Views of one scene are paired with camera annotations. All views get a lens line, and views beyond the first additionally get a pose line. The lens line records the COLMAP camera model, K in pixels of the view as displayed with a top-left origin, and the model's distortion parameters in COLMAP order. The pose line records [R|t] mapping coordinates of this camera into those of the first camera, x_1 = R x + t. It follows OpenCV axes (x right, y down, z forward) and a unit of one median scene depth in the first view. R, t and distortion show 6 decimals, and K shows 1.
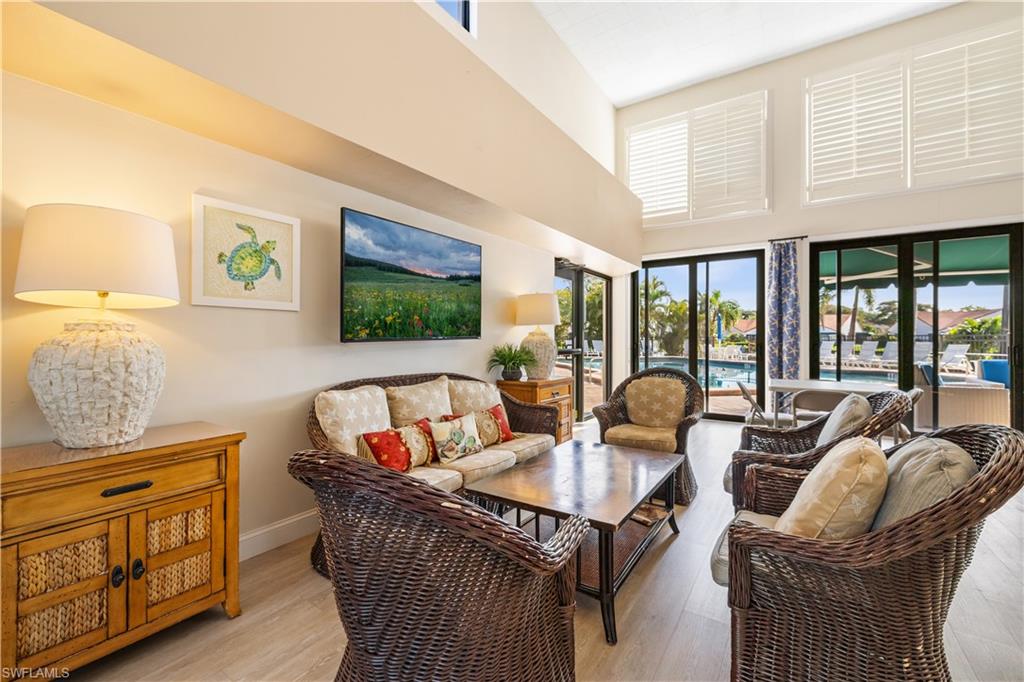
lens RADIAL K [[426.4, 0, 510.6], [0, 426.4, 337.5], [0, 0, 1]] dist [-0.000849, -0.000055]
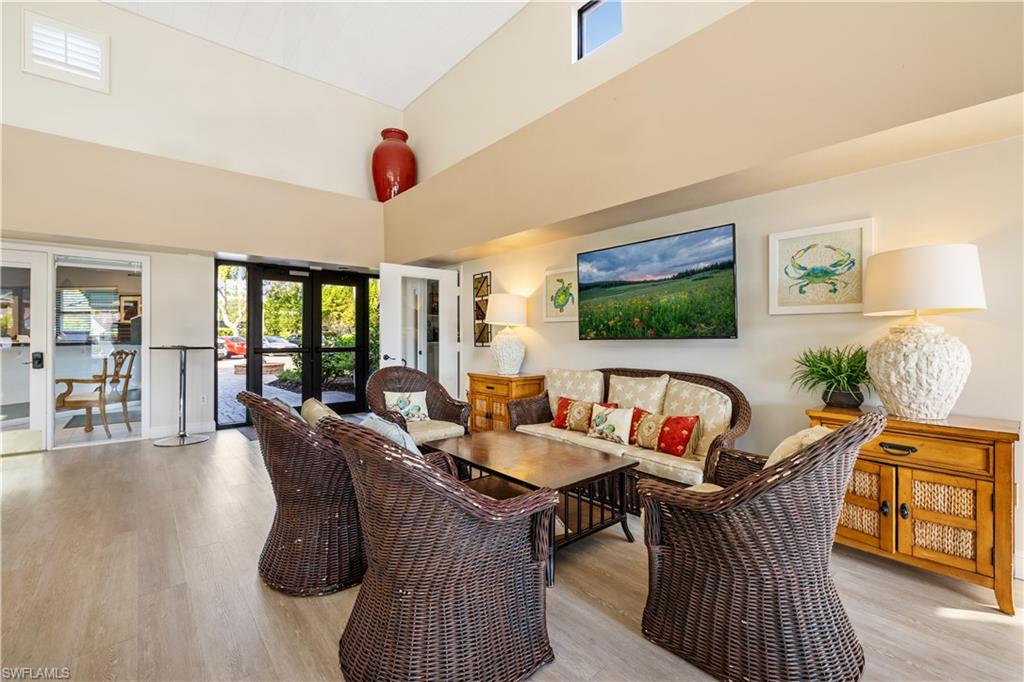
lens RADIAL K [[426.4, 0, 510.7], [0, 426.4, 336.9], [0, 0, 1]] dist [-0.000849, -0.000055]
pose [[-0.250707, 0.006869, -0.968039, 1.075824], [0.007163, 0.999961, 0.005241, -0.009294], [0.968036, -0.005620, -0.250747, 1.038567]]
